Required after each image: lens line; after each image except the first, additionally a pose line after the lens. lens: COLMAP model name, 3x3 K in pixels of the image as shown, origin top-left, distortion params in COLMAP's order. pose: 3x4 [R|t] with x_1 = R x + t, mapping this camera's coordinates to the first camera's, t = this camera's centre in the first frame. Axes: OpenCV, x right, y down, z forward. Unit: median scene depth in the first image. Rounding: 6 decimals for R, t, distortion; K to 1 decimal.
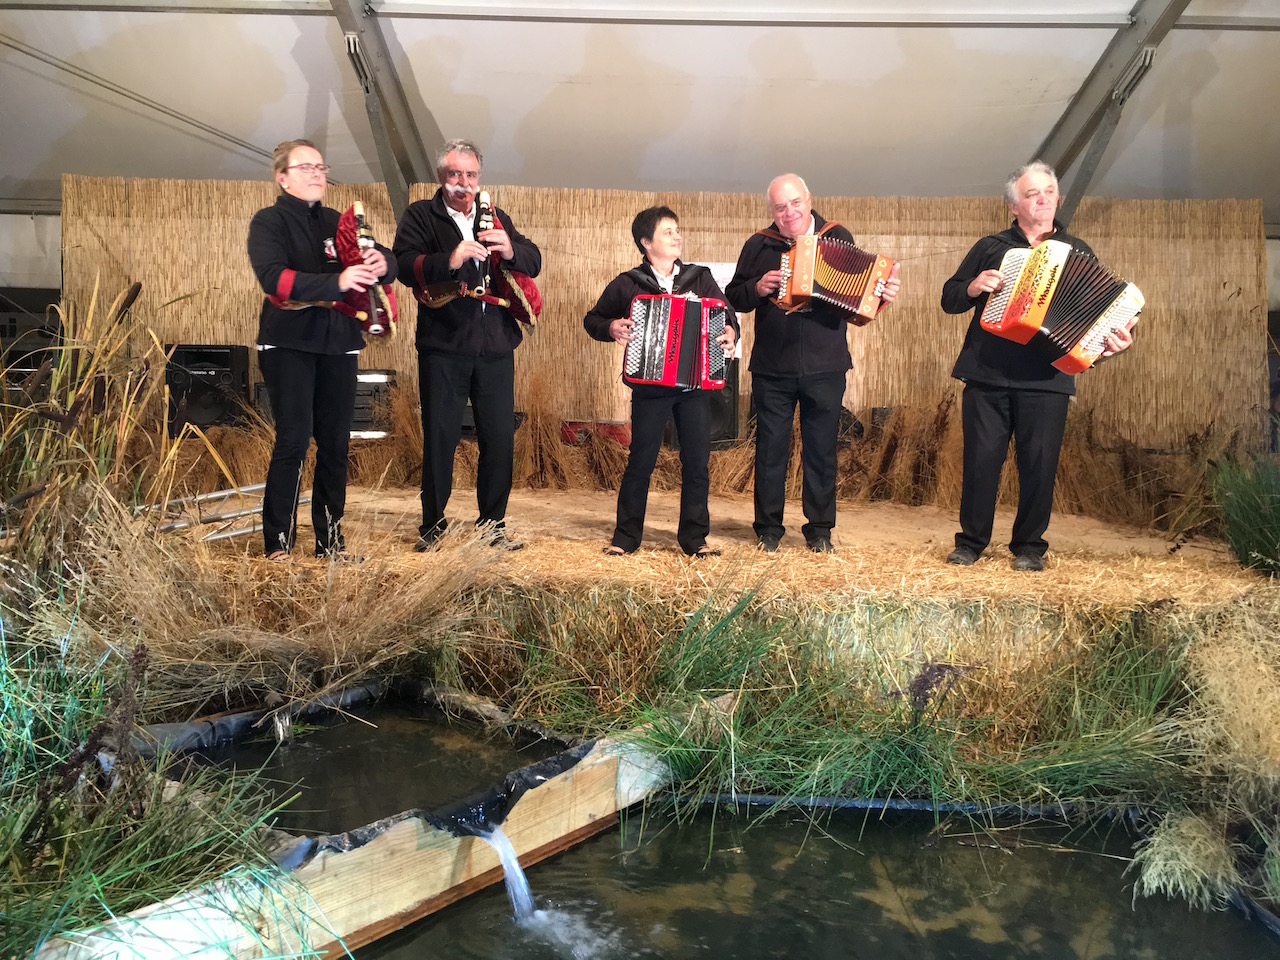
lens RADIAL K [[1121.5, 0, 663.4], [0, 1121.5, 452.9], [0, 0, 1]] dist [0.097774, -0.125982]
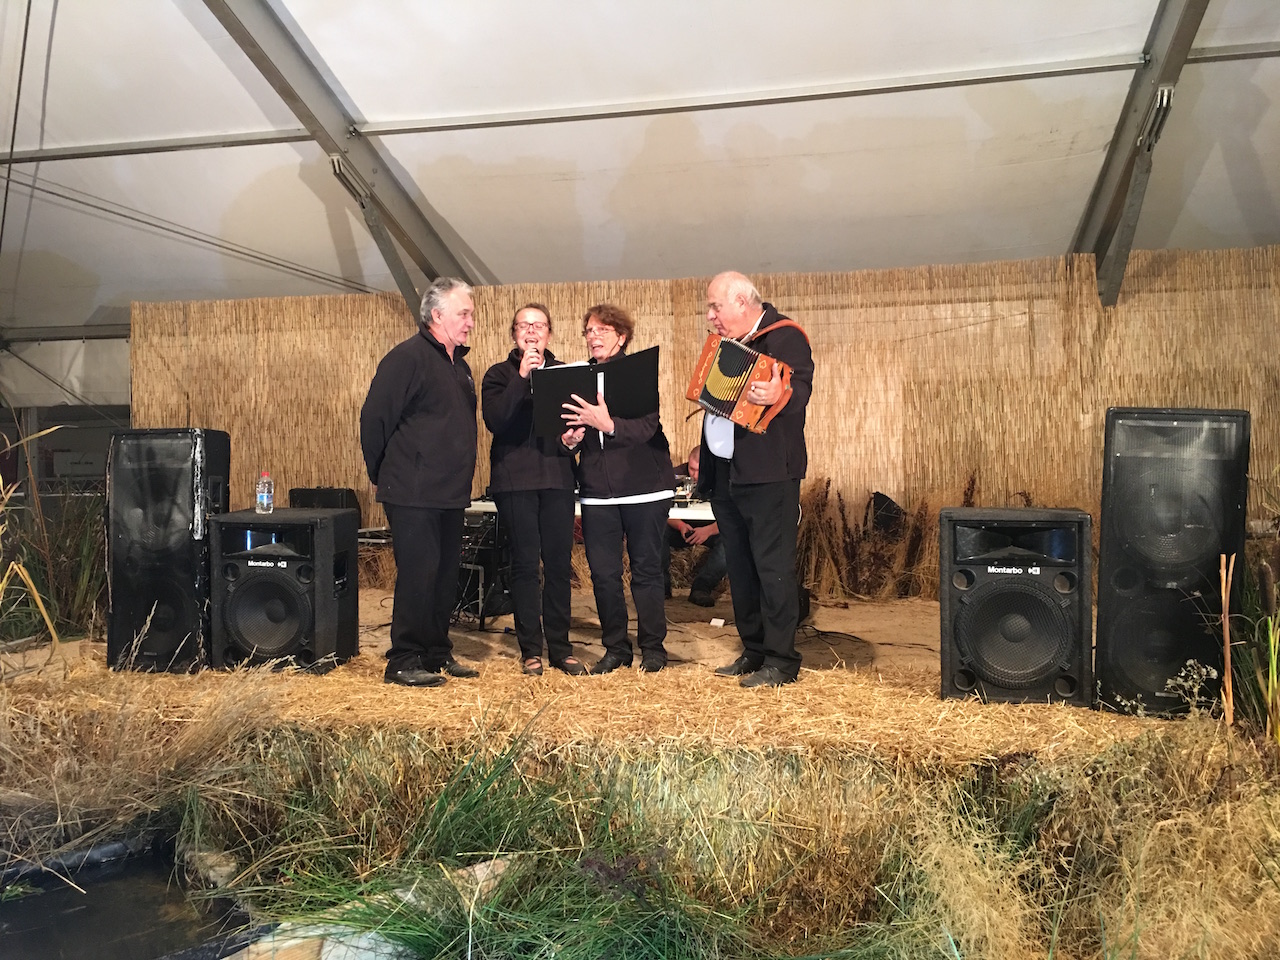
lens RADIAL K [[1127.4, 0, 643.5], [0, 1127.4, 444.5], [0, 0, 1]] dist [0.102890, -0.129843]
pose [[0.978221, -0.039999, -0.203674, 0.165264], [0.026335, 0.997244, -0.069362, -0.021726], [0.205887, 0.062488, 0.976579, 0.050318]]
